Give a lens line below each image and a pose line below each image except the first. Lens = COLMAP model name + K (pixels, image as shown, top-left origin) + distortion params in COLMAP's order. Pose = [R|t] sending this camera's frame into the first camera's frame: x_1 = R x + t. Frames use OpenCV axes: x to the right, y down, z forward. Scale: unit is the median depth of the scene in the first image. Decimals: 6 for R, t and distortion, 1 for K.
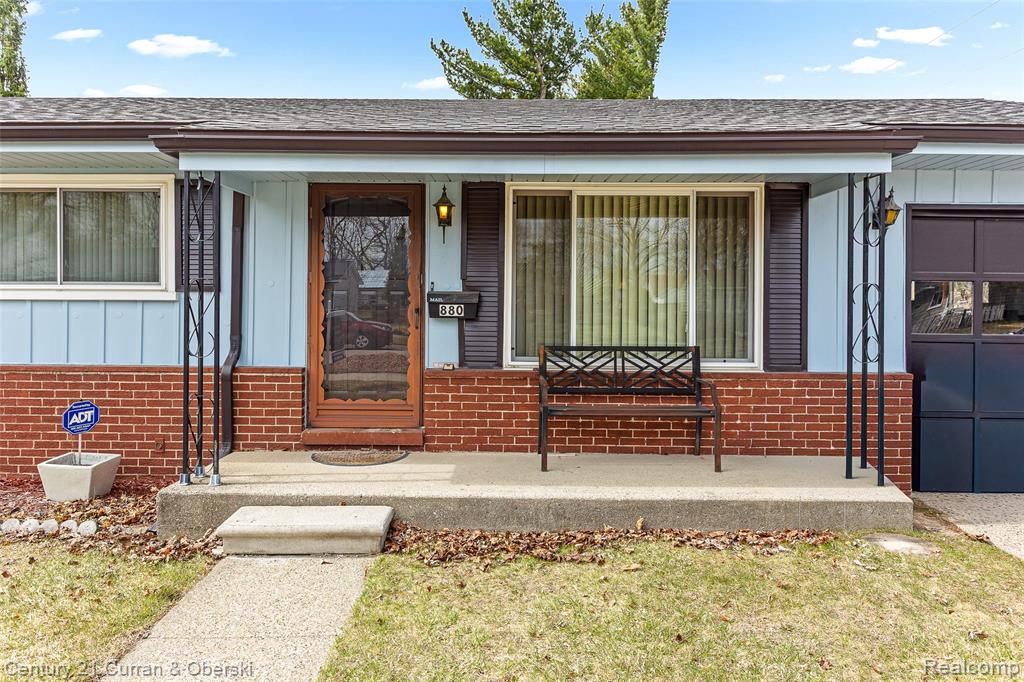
lens RADIAL K [[724.4, 0, 508.2], [0, 724.4, 303.4], [0, 0, 1]] dist [-0.007215, -0.005203]
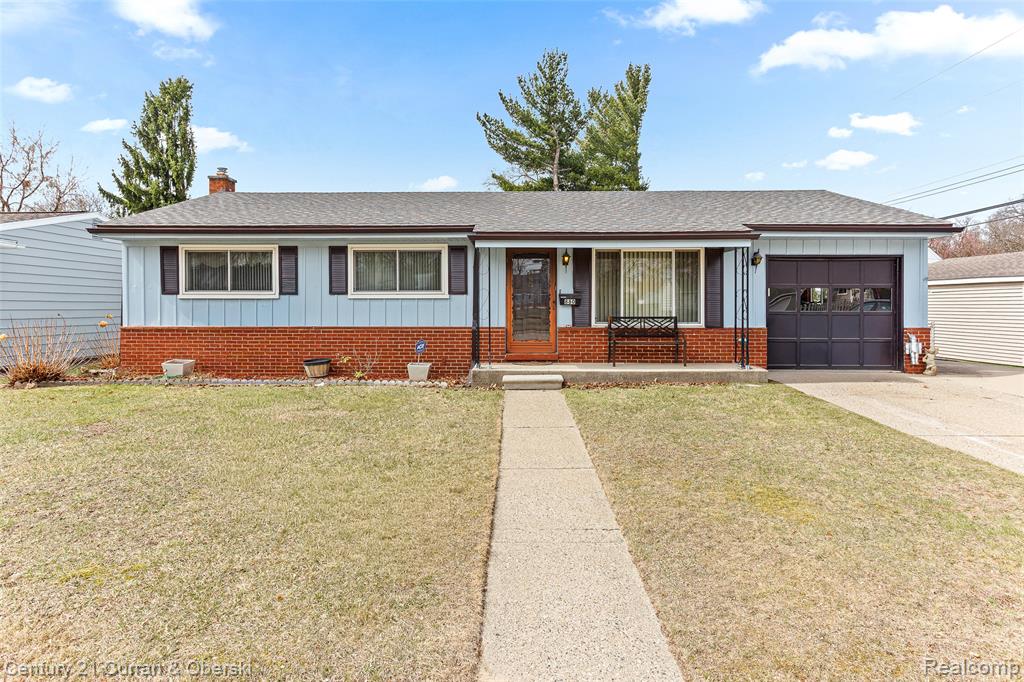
lens RADIAL K [[615.6, 0, 506.5], [0, 615.6, 301.6], [0, 0, 1]] dist [0.001356, -0.000119]
pose [[0.999981, -0.005337, -0.003131, -0.269427], [0.005310, 0.999949, -0.008583, 0.024415], [0.003177, 0.008566, 0.999958, -0.953902]]
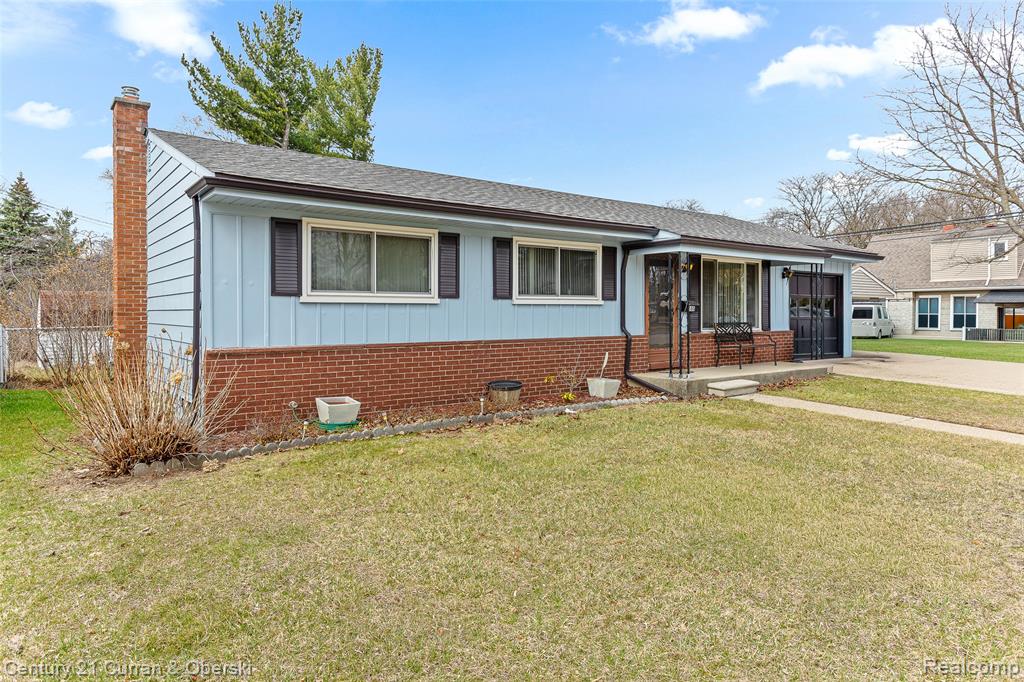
lens RADIAL K [[627.1, 0, 512.0], [0, 627.1, 341.0], [0, 0, 1]] dist [0.034505, 0.000945]
pose [[0.787461, -0.034357, 0.615406, -1.780127], [0.000110, 0.998453, 0.055601, -0.000189], [-0.616365, -0.043716, 0.786247, -0.259254]]
